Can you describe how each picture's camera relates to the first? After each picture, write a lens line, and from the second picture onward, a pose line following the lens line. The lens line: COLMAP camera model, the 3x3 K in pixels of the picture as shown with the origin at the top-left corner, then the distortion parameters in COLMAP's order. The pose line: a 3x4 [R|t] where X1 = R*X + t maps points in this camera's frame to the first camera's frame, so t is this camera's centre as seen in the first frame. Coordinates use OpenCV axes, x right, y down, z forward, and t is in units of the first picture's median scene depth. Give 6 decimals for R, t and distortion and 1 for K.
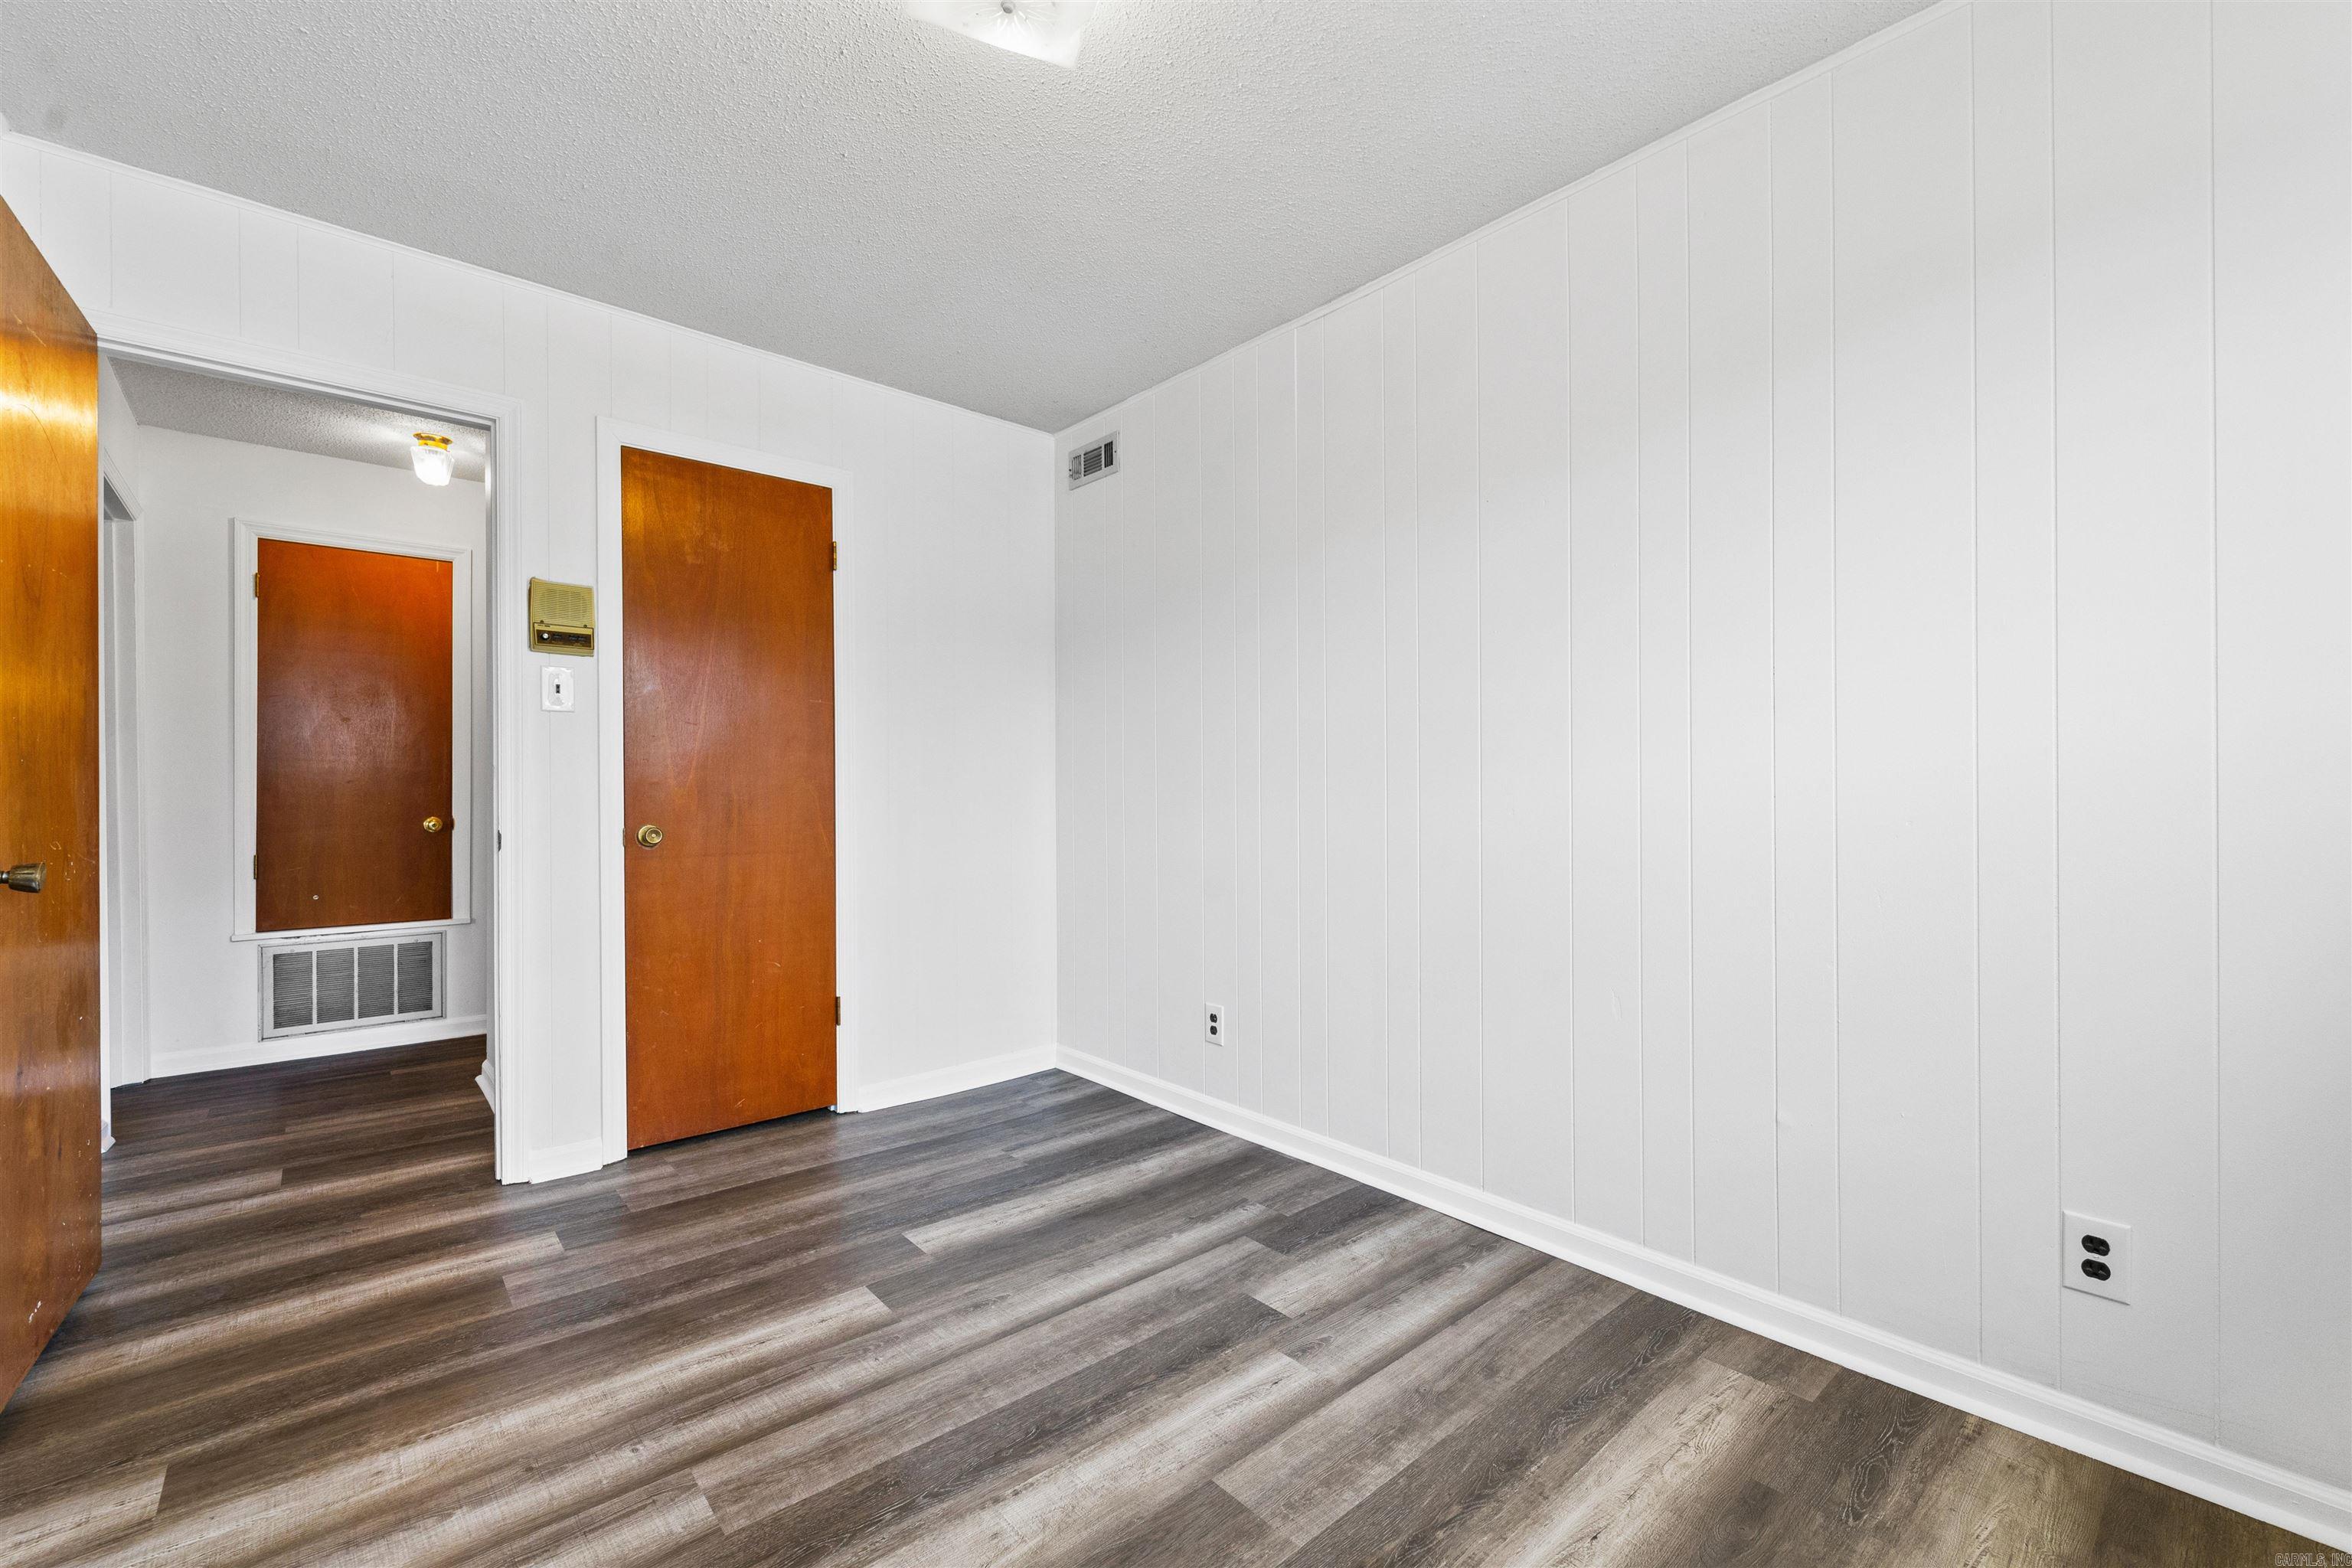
lens RADIAL K [[975.8, 0, 1185.2], [0, 975.8, 770.0], [0, 0, 1]] dist [0.000045, -0.000319]
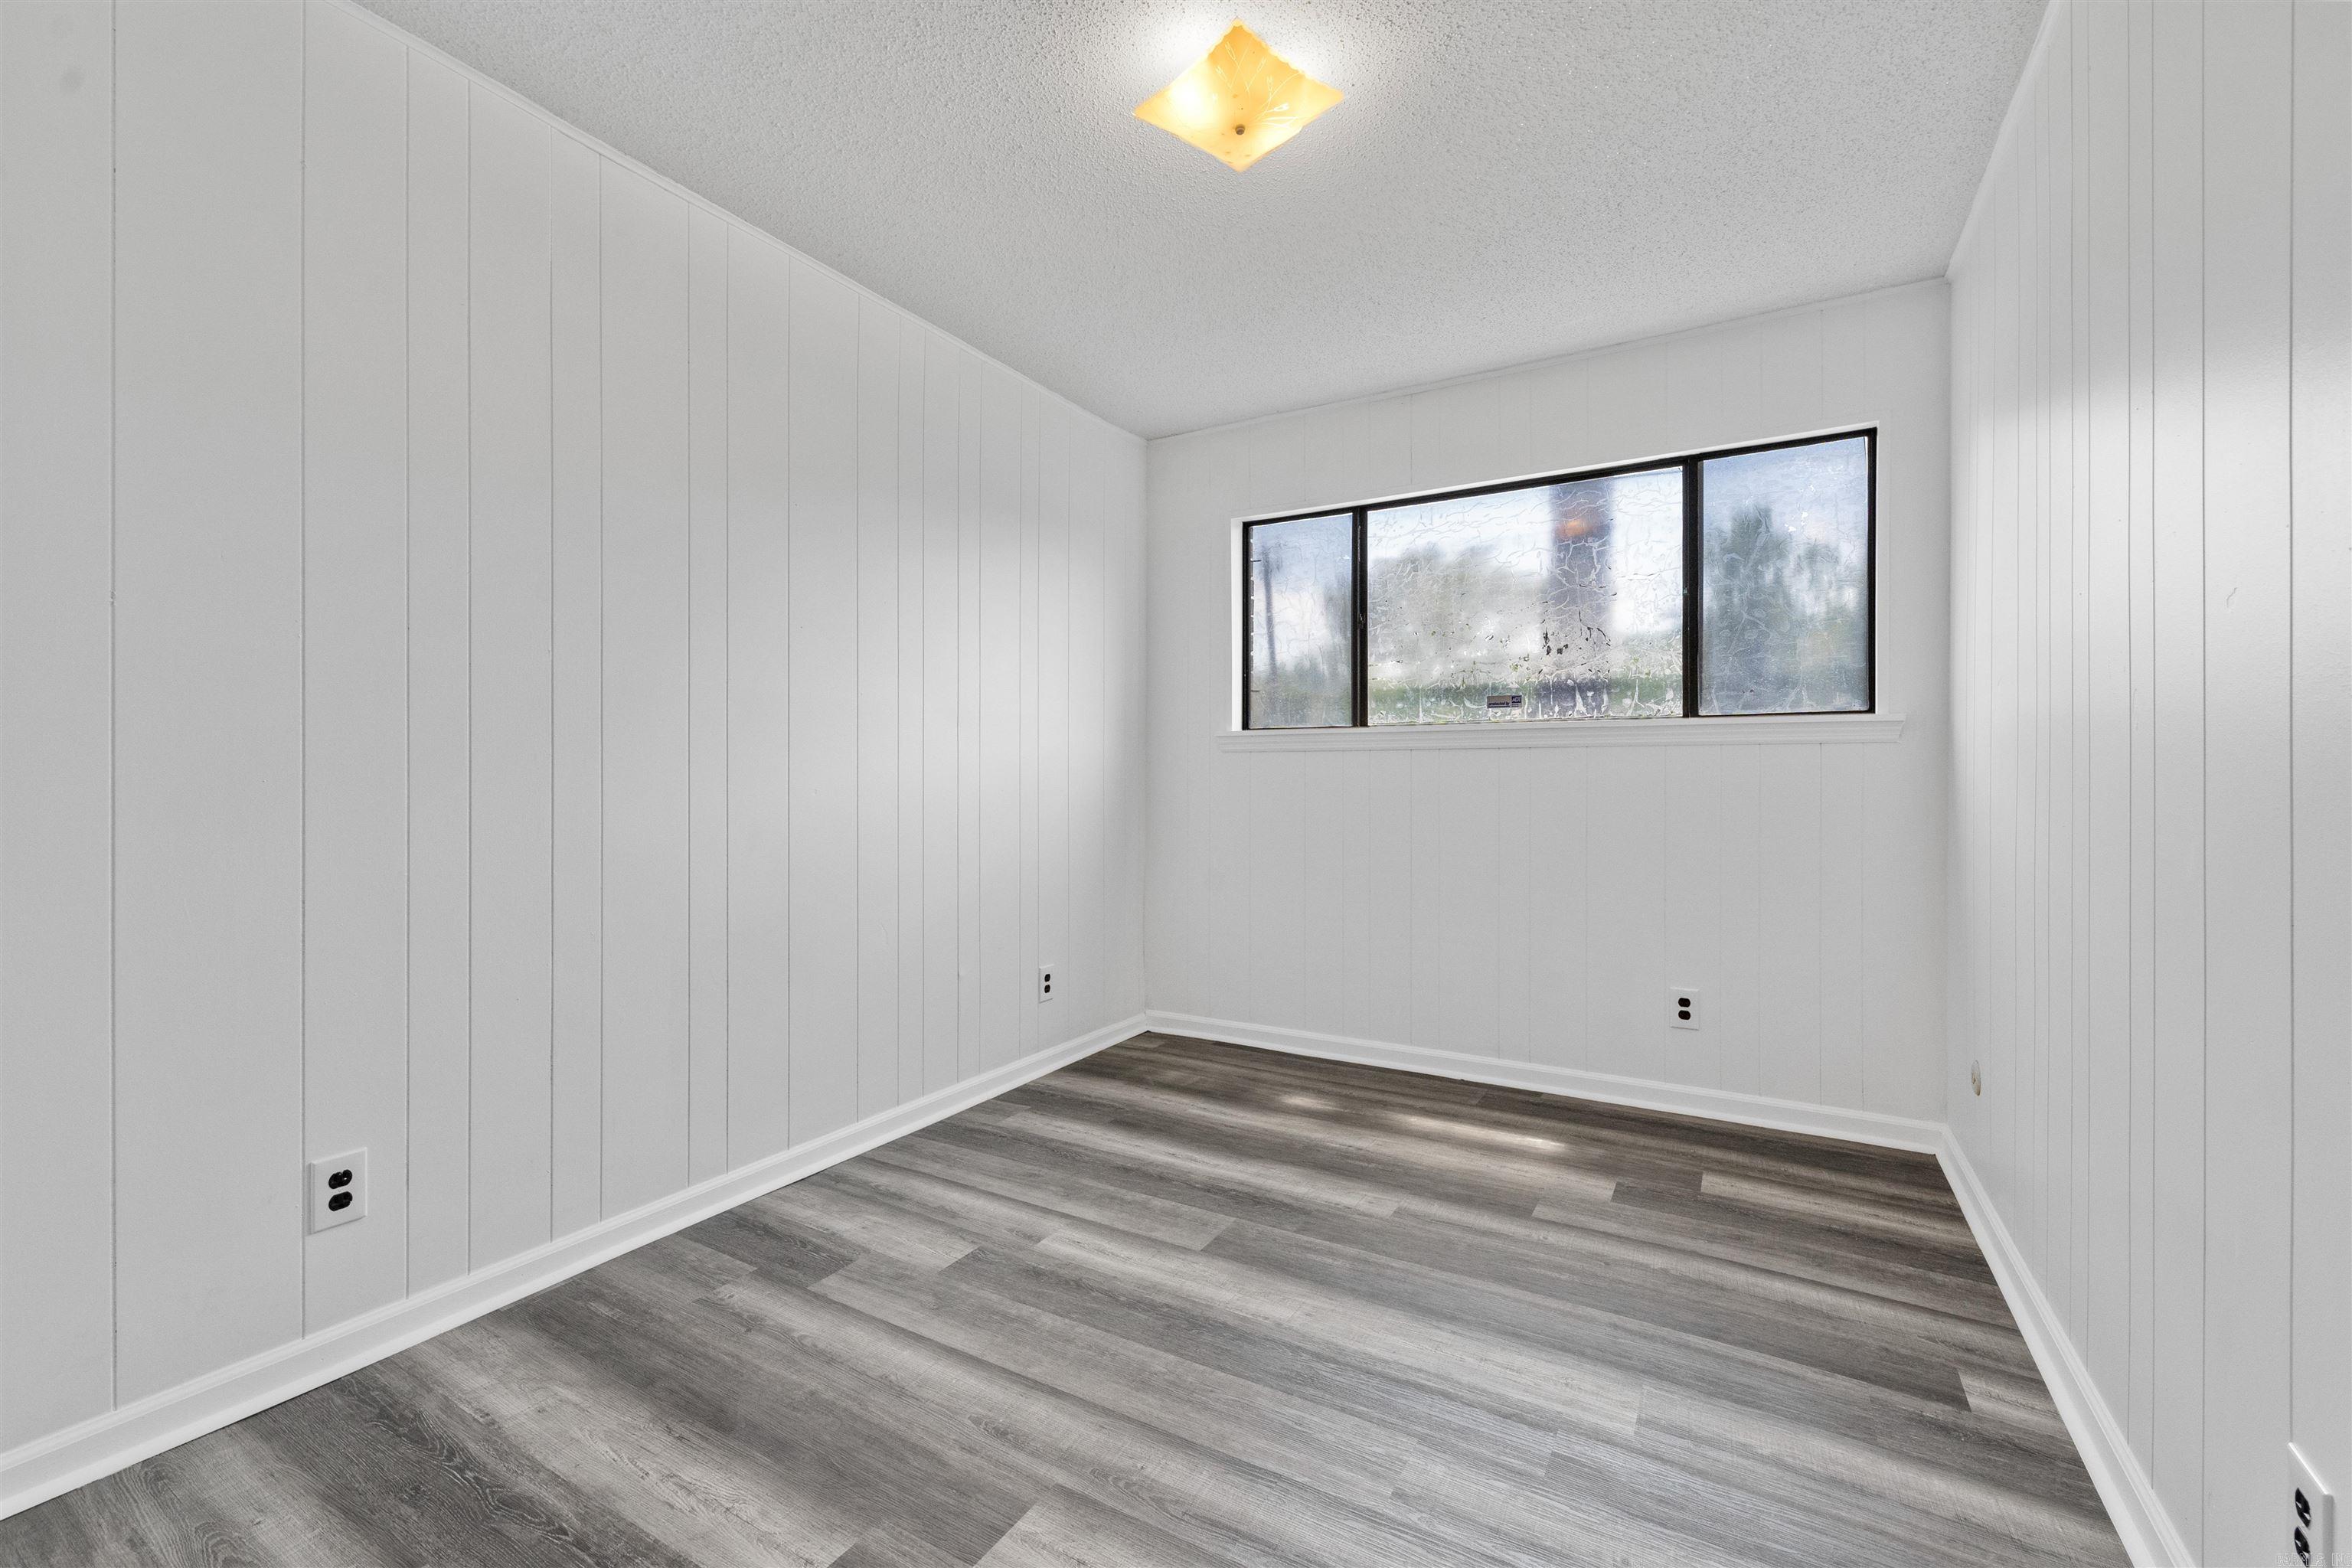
lens RADIAL K [[975.8, 0, 1185.2], [0, 975.8, 770.0], [0, 0, 1]] dist [0.000045, -0.000319]
pose [[-0.319635, -0.002913, 0.947536, -1.033264], [-0.027090, 0.999615, -0.006065, 0.017542], [-0.947154, -0.027608, -0.319590, 1.161324]]
